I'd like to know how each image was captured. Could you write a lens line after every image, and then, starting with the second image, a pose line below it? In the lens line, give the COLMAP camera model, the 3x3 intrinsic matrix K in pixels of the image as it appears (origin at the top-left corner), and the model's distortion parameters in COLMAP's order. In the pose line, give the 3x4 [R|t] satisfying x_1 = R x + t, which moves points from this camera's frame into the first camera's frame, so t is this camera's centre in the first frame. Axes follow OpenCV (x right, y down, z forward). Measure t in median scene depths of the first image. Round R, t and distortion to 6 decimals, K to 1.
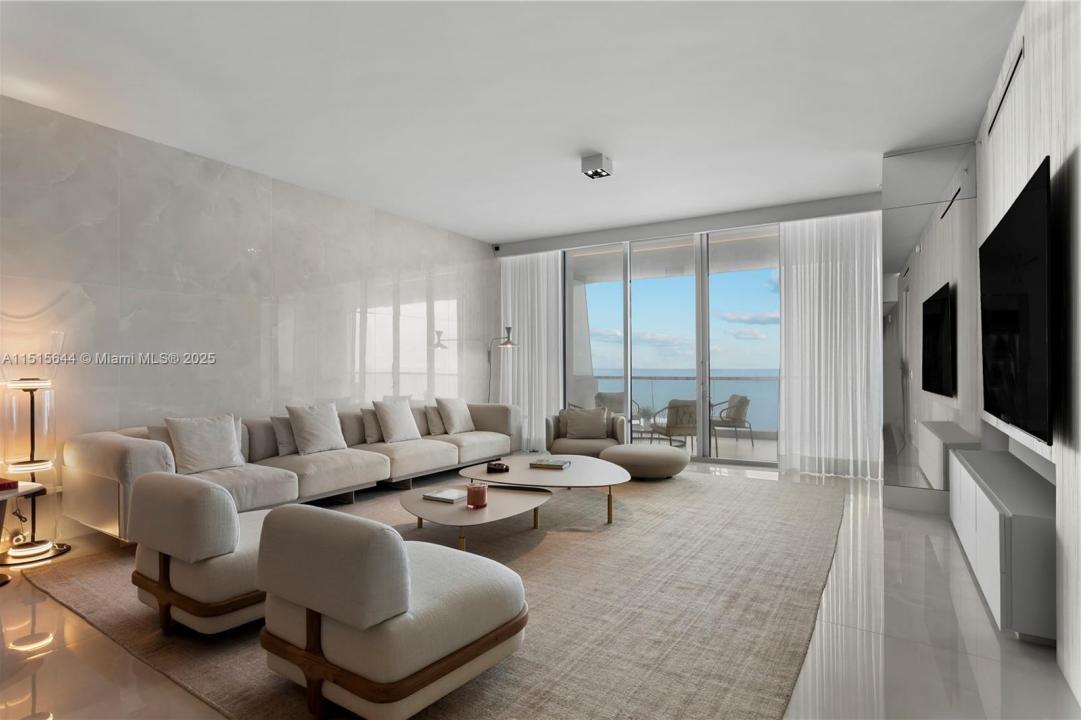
lens RADIAL K [[541.6, 0, 548.3], [0, 541.6, 364.4], [0, 0, 1]] dist [-0.001943, -0.000108]
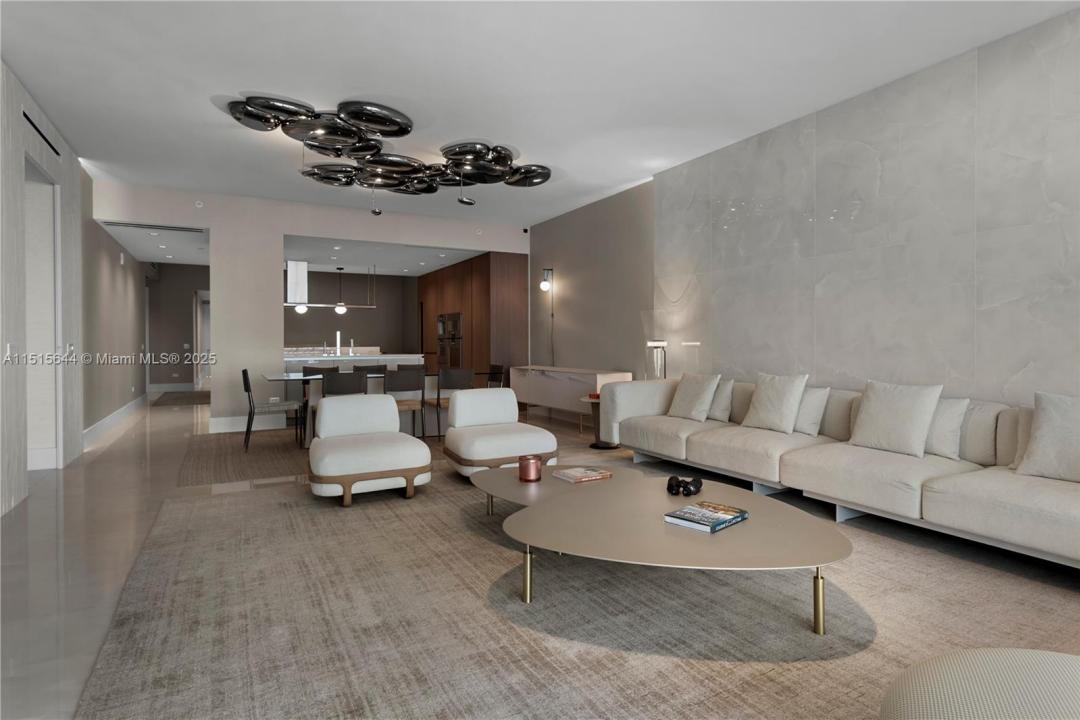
lens RADIAL K [[587.6, 0, 543.1], [0, 587.6, 345.5], [0, 0, 1]] dist [0.001907, 0.000218]
pose [[-0.483997, 0.003311, -0.875063, 0.446956], [0.004924, 0.999987, 0.001060, 0.021442], [0.875056, -0.003796, -0.484007, 0.926383]]
